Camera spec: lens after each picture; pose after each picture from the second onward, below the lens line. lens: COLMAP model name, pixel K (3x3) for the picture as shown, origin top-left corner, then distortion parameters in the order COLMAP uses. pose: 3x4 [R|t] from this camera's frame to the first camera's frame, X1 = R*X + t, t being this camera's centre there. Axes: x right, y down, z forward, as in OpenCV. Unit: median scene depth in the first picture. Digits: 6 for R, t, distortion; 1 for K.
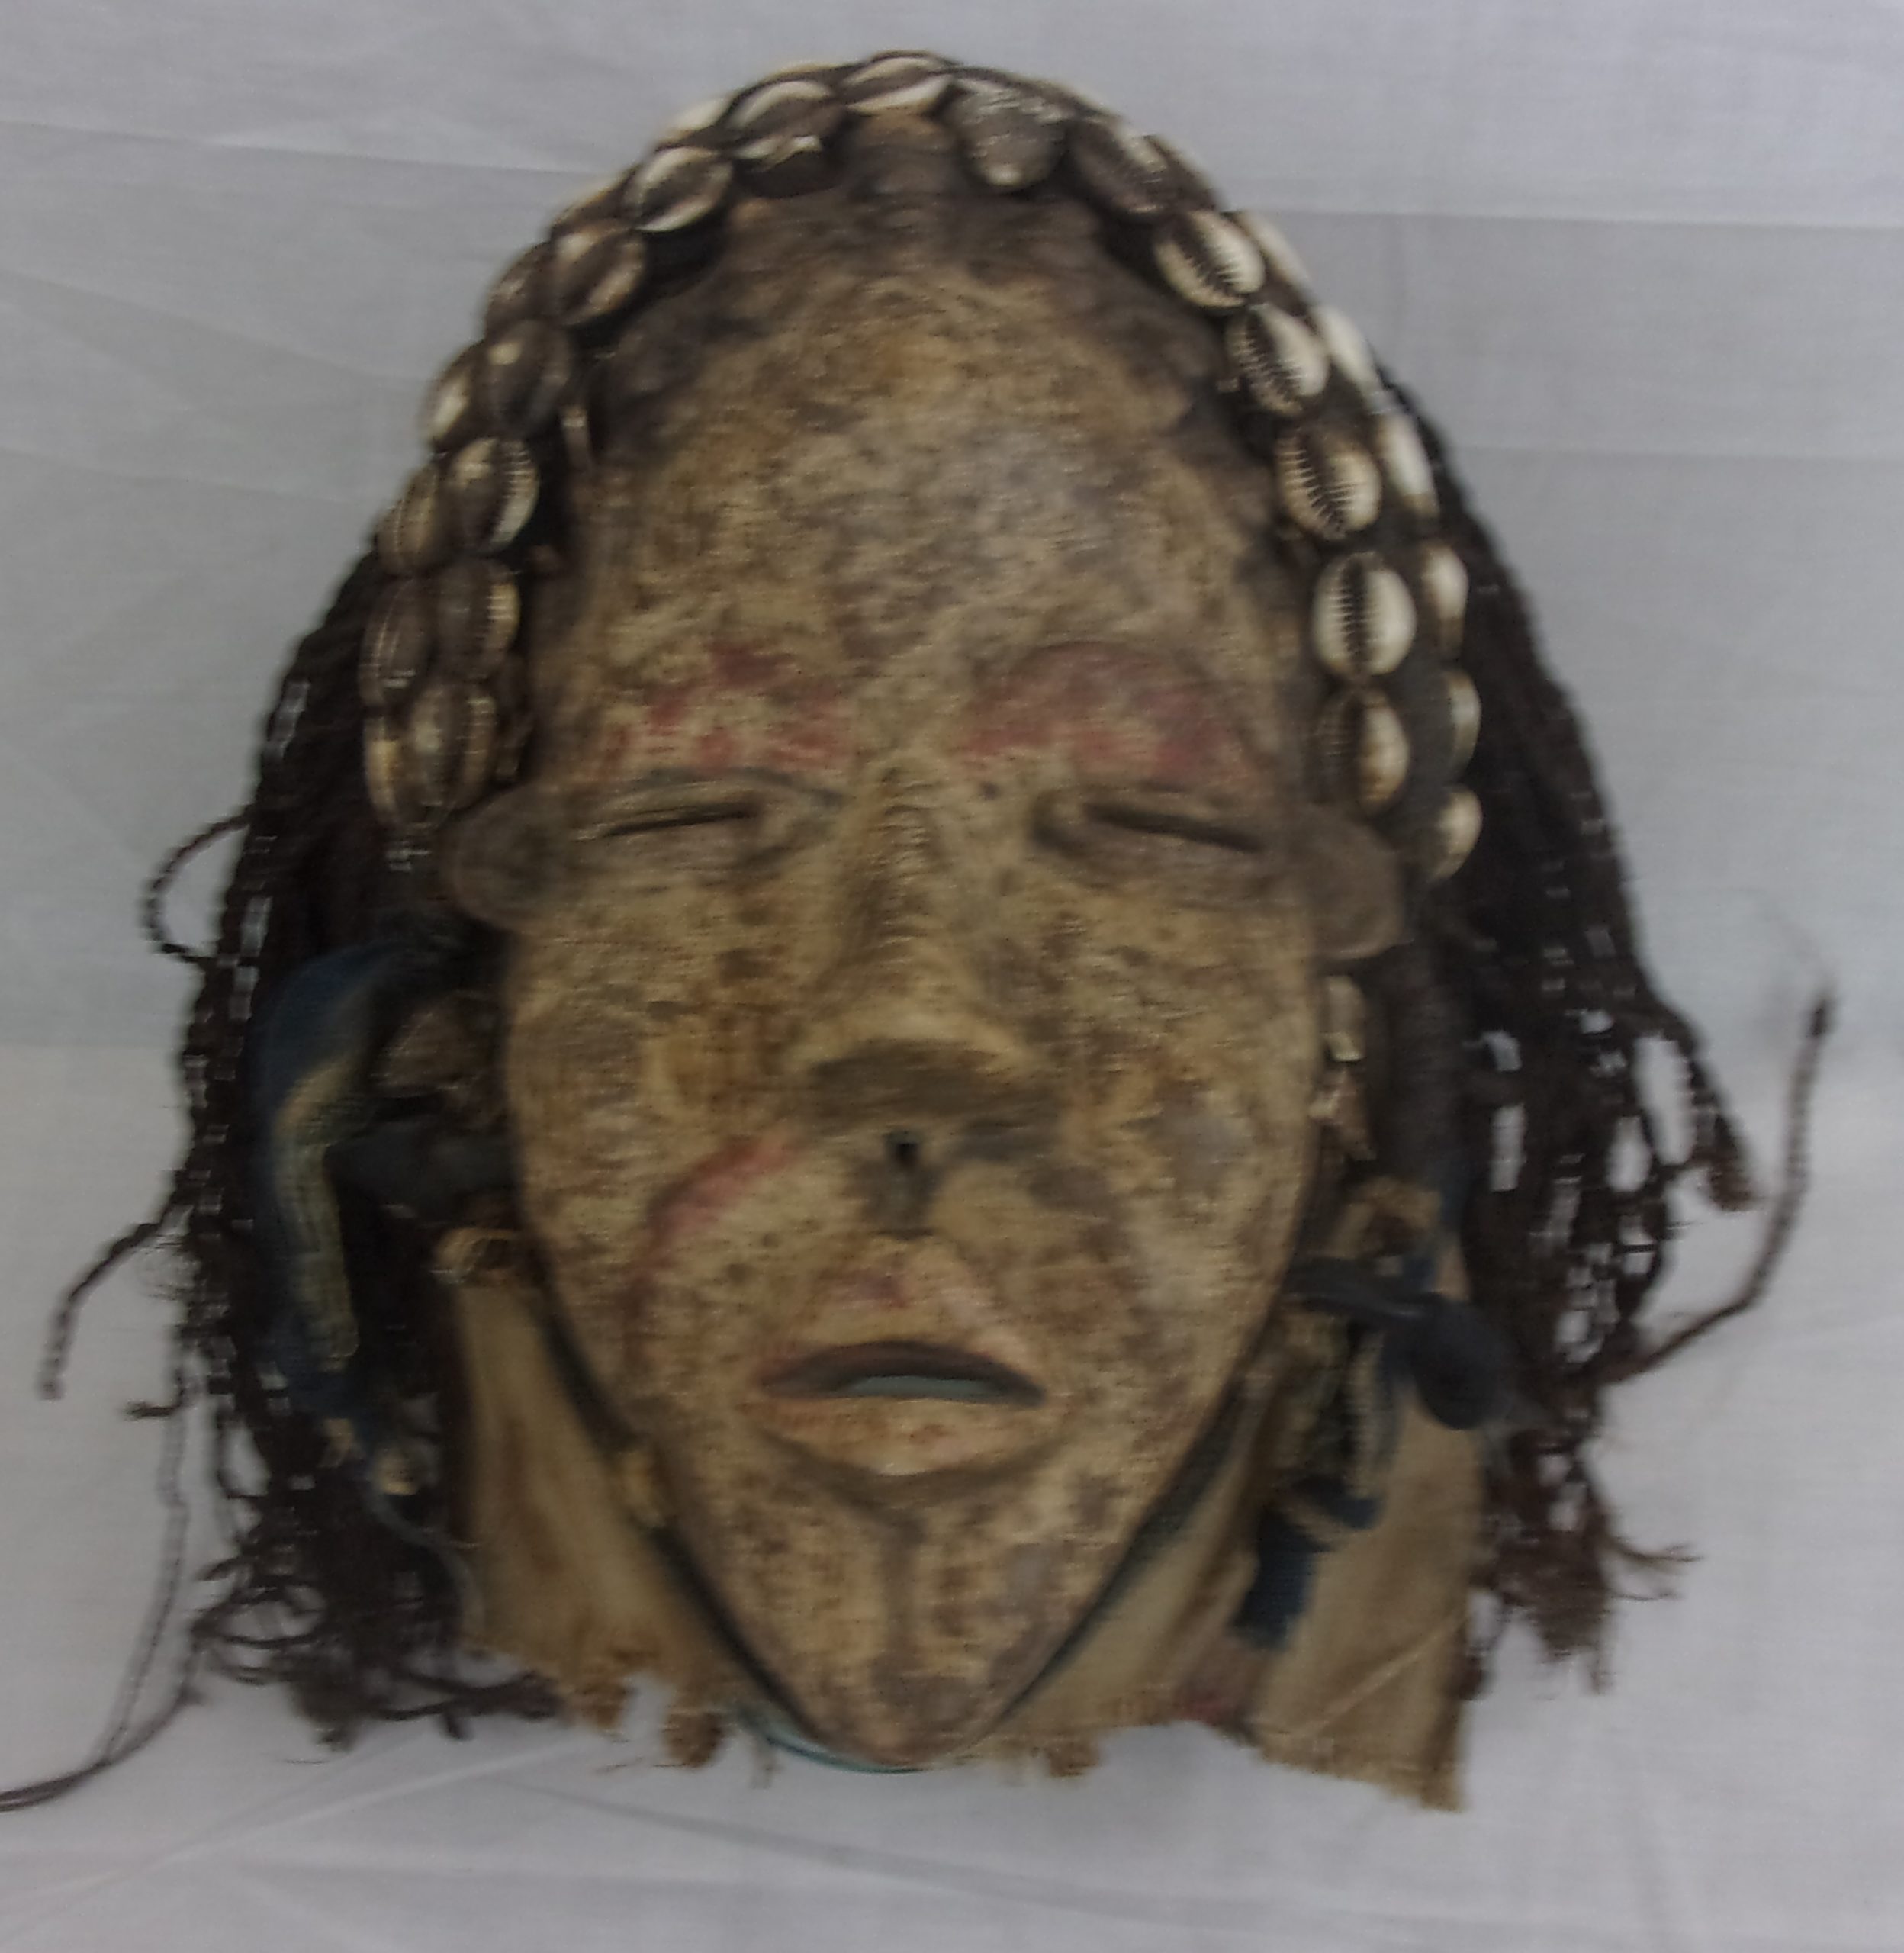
lens RADIAL K [[2640.7, 0, 952.6], [0, 2640.7, 1104.1], [0, 0, 1]] dist [0.005131, -0.046109]
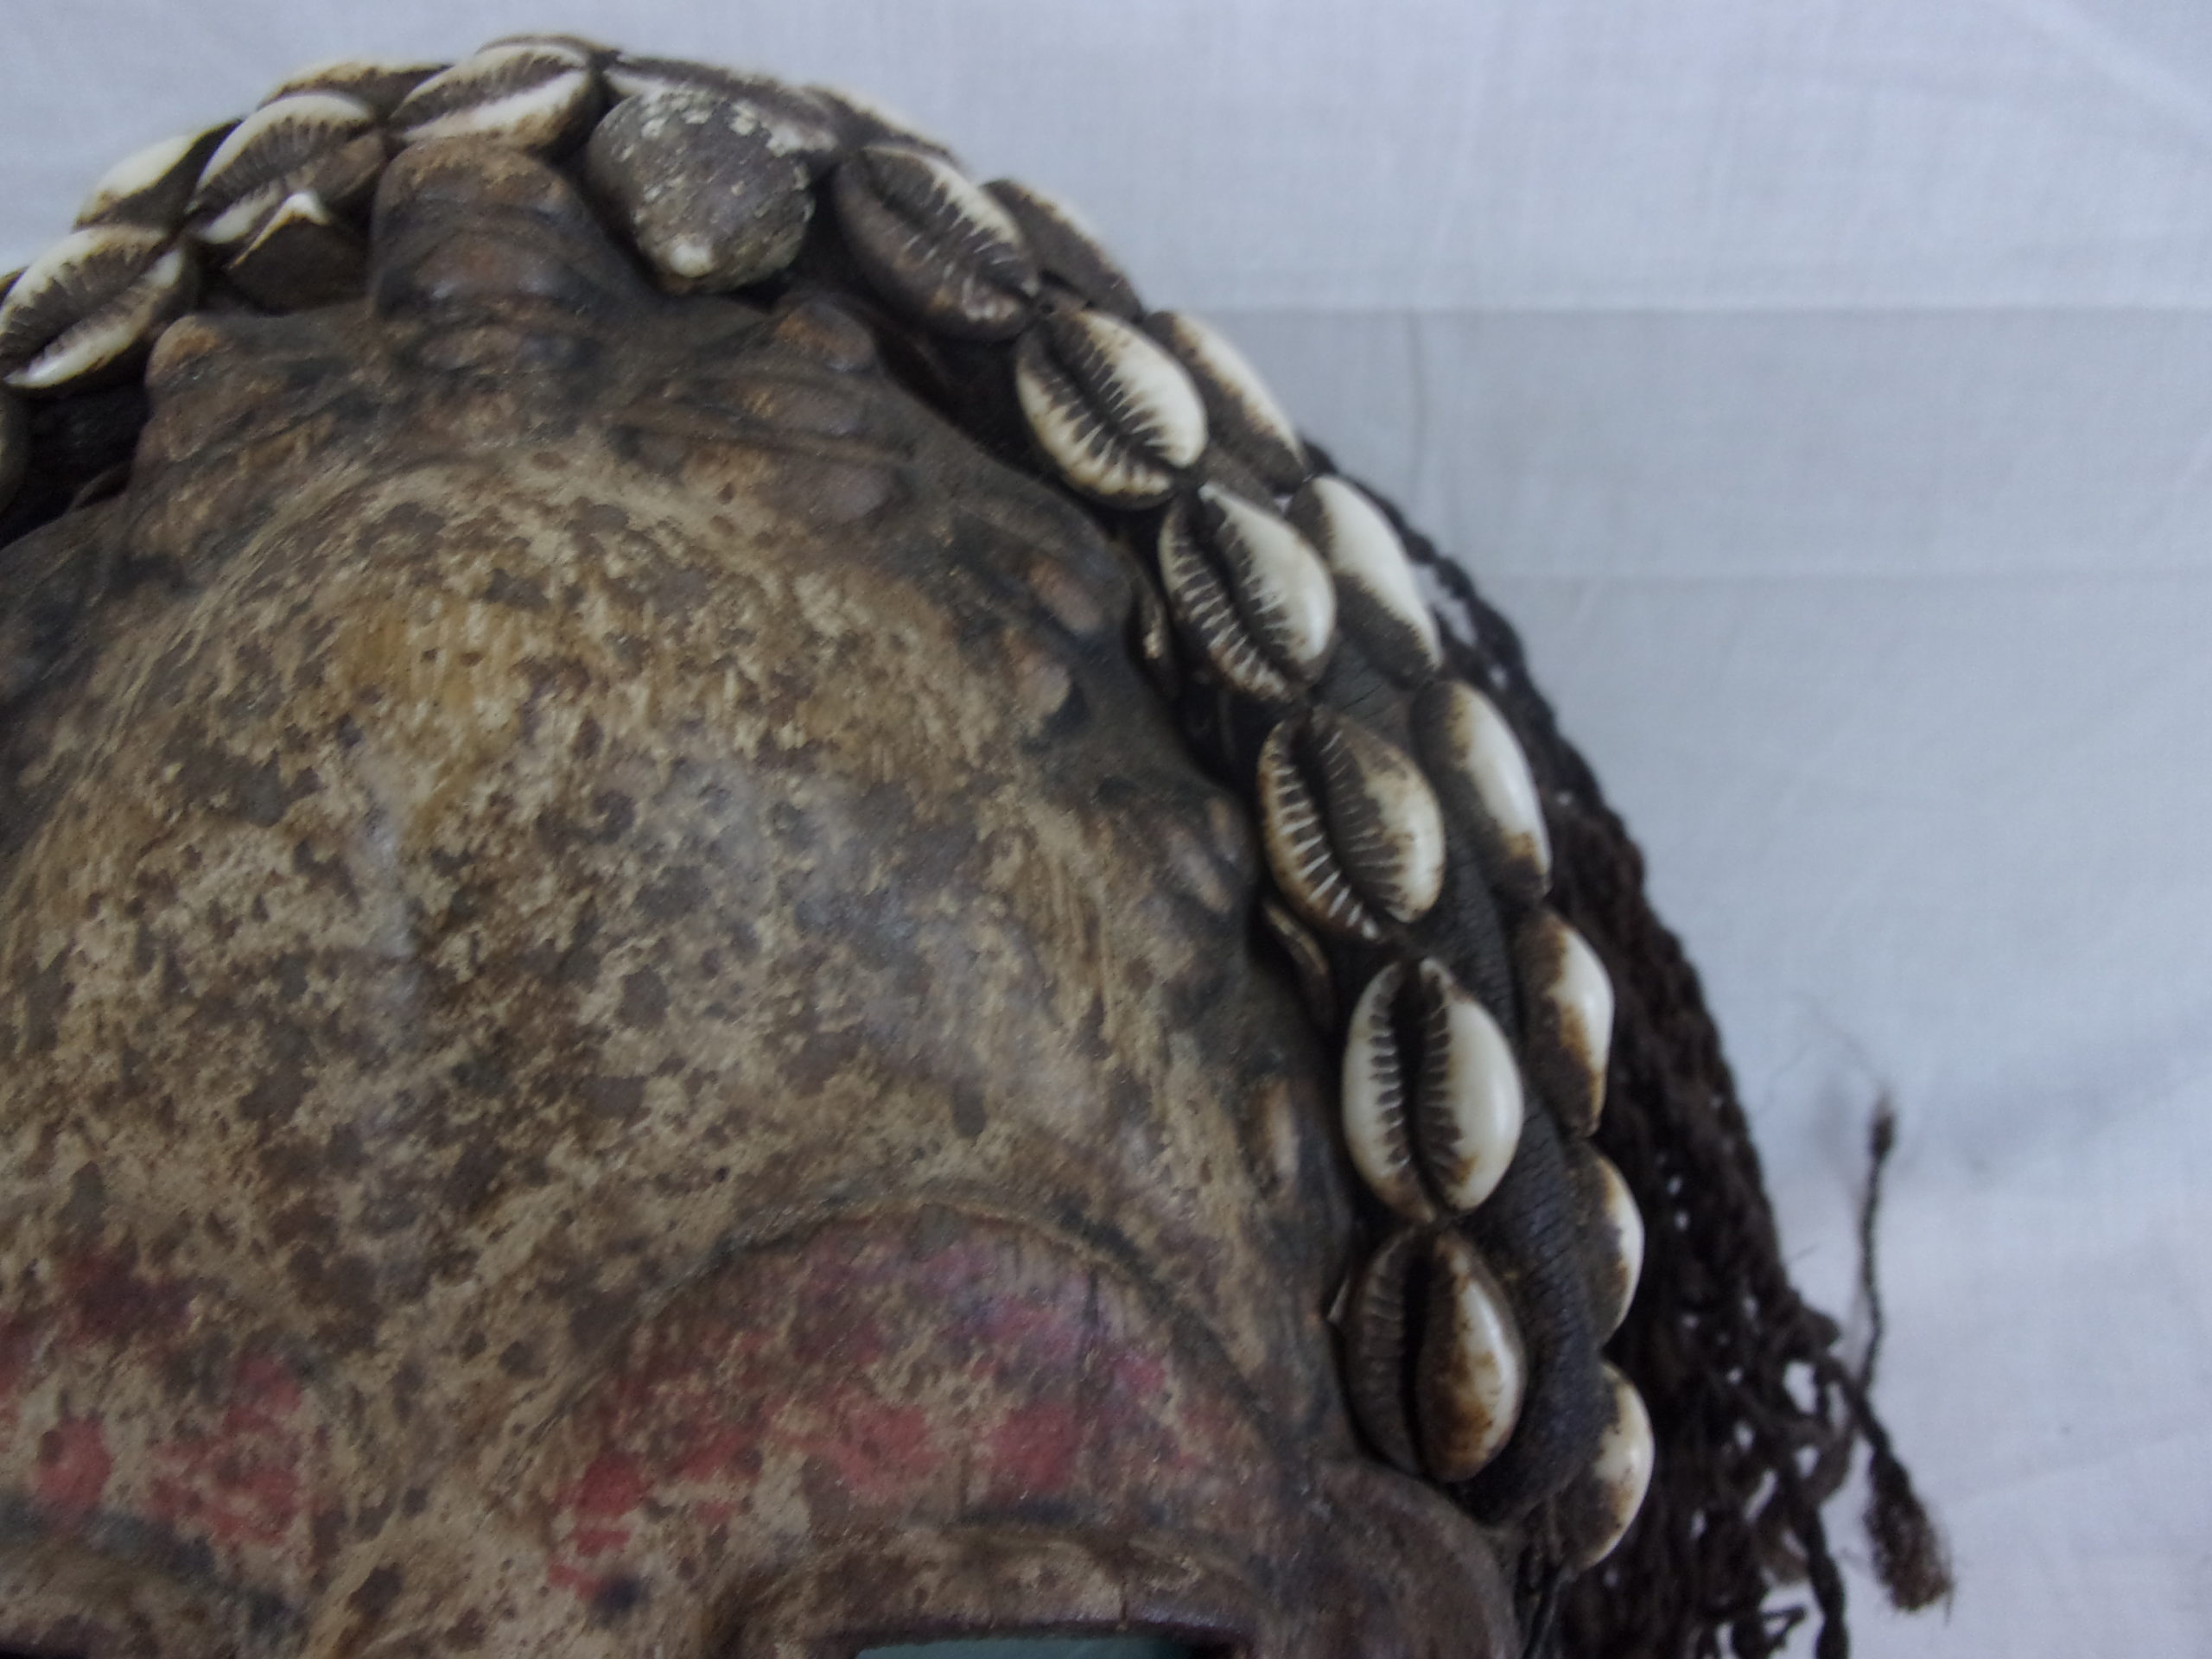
lens RADIAL K [[1803.6, 0, 1106.0], [0, 1803.6, 829.5], [0, 0, 1]] dist [0.009241, -0.000405]
pose [[0.999509, -0.028168, -0.013700, 0.102009], [0.027416, 0.998255, -0.052309, -0.223921], [0.015150, 0.051908, 0.998537, 0.667599]]
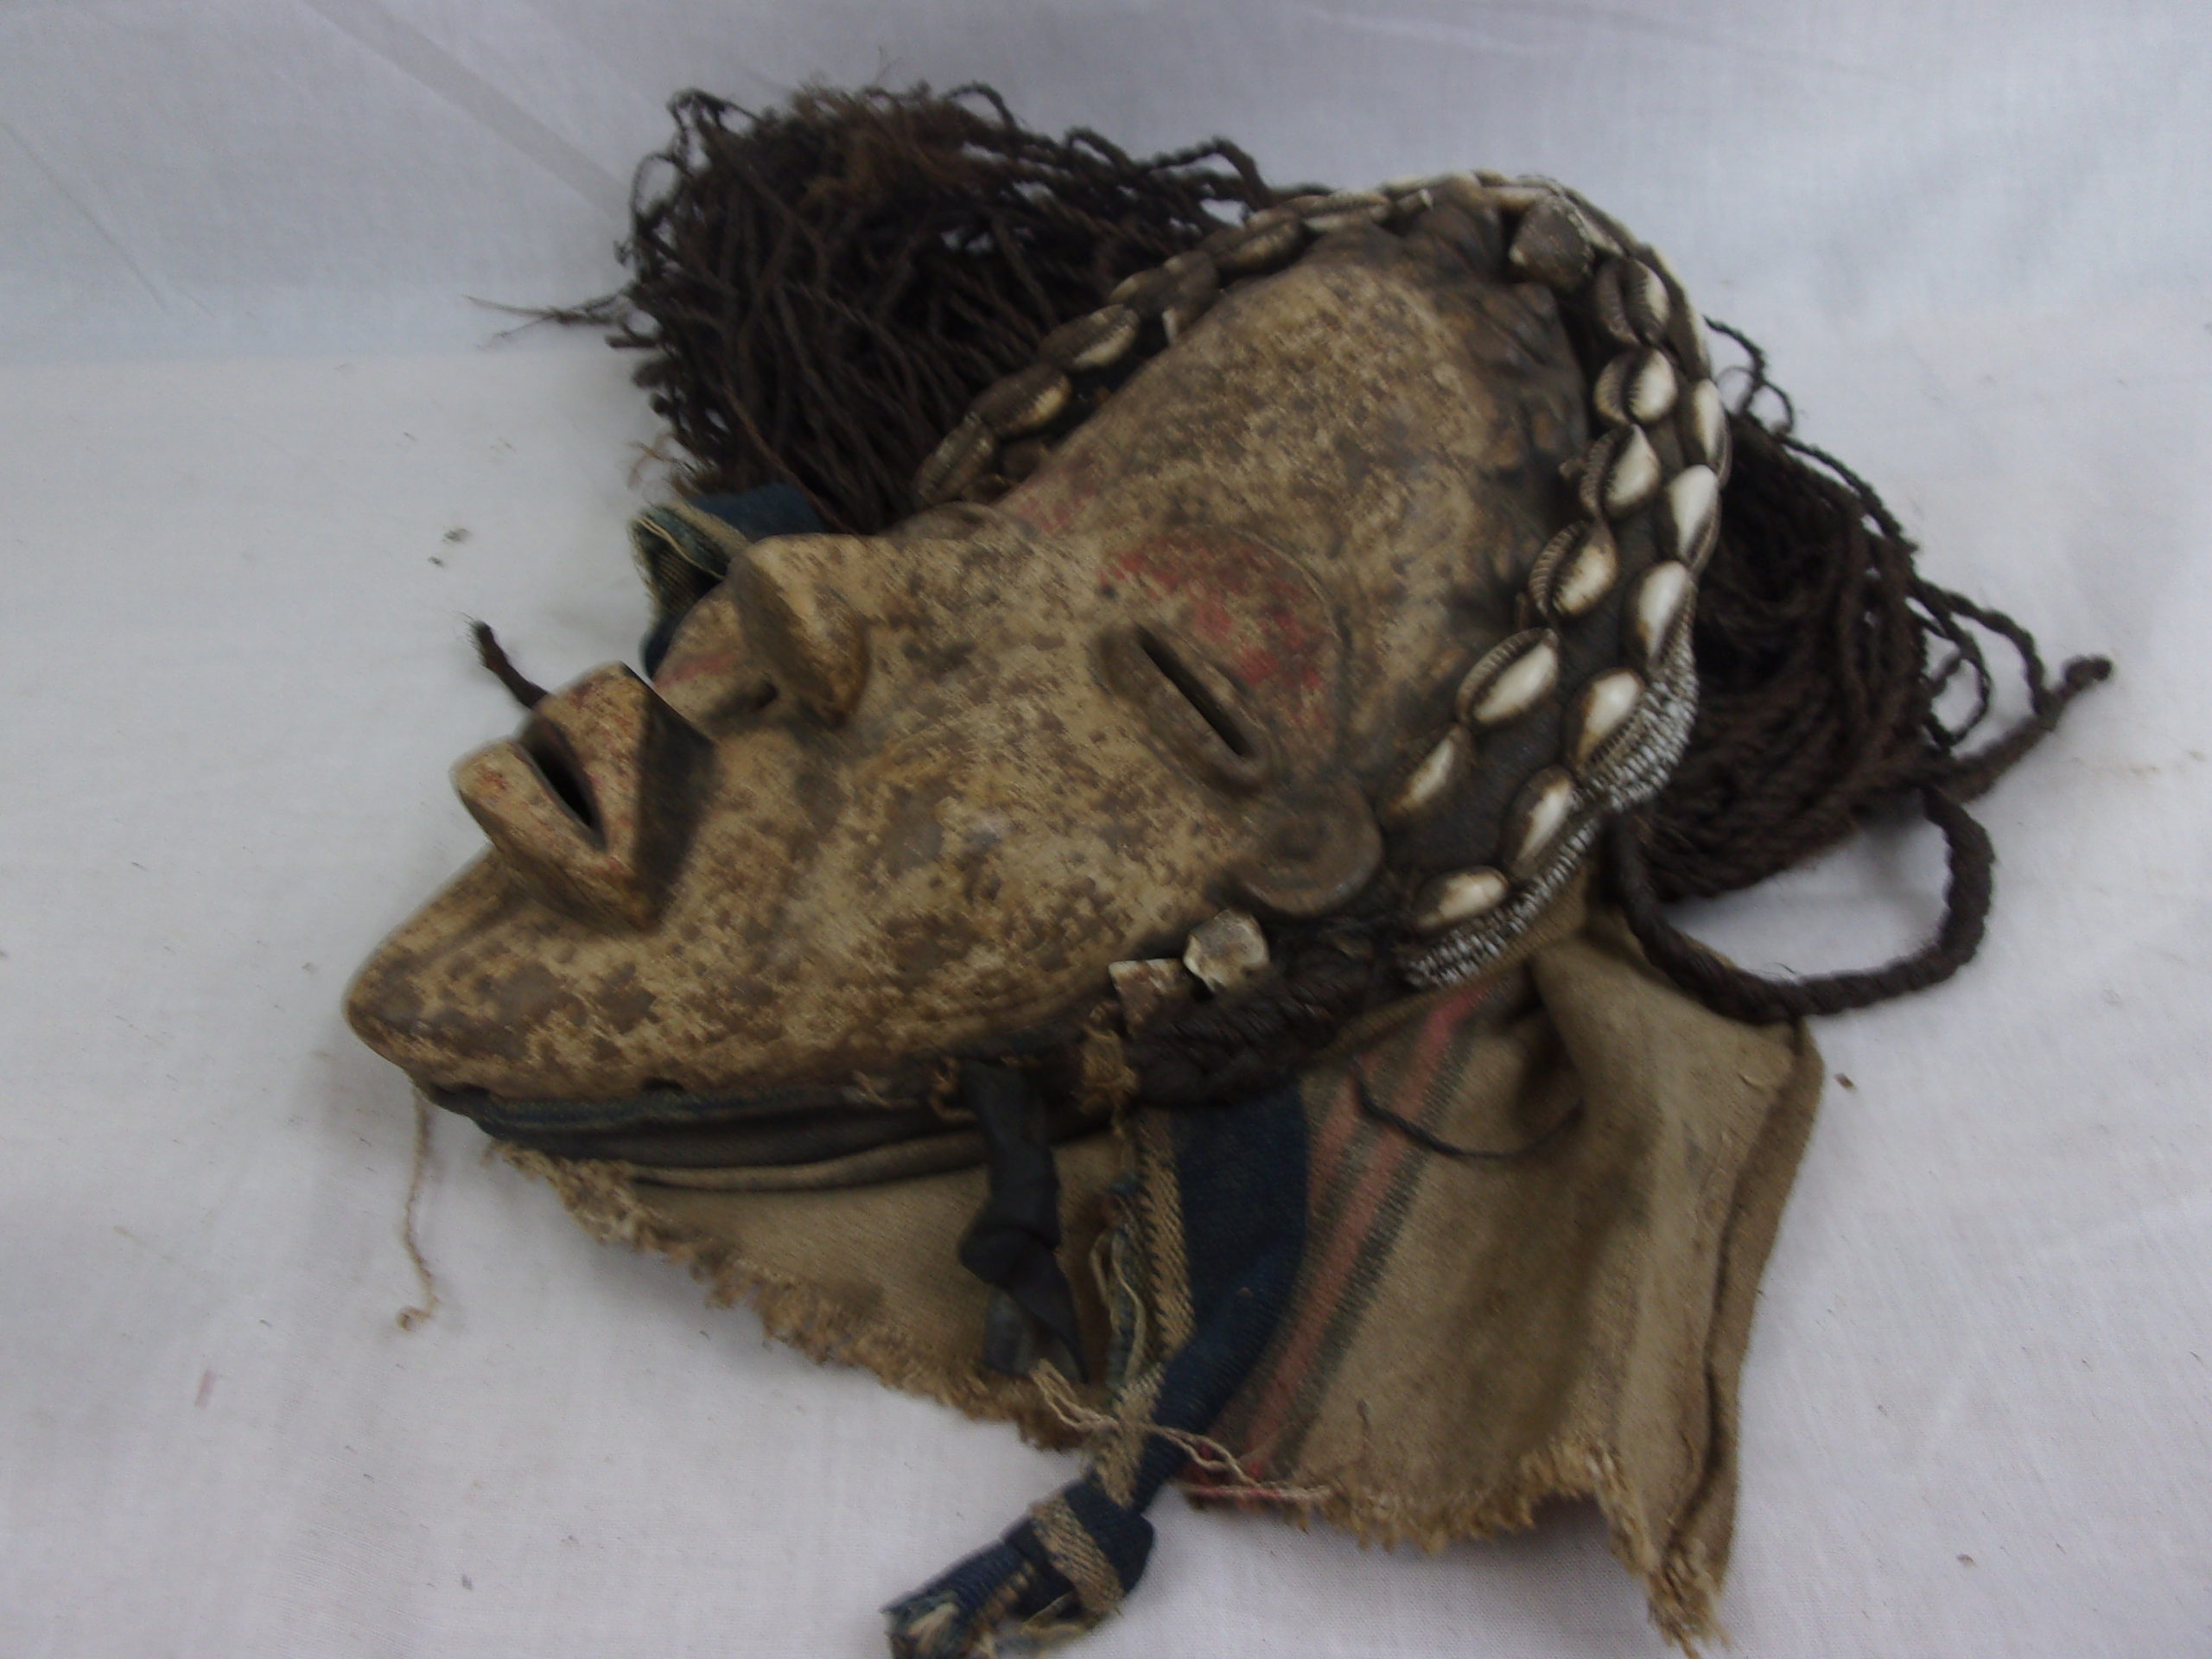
lens RADIAL K [[1803.6, 0, 1106.0], [0, 1803.6, 829.5], [0, 0, 1]] dist [0.009241, -0.000405]
pose [[0.568987, 0.469787, -0.674948, 0.582763], [-0.669813, 0.740914, -0.048957, -0.001433], [0.477079, 0.479945, 0.736240, 0.450699]]
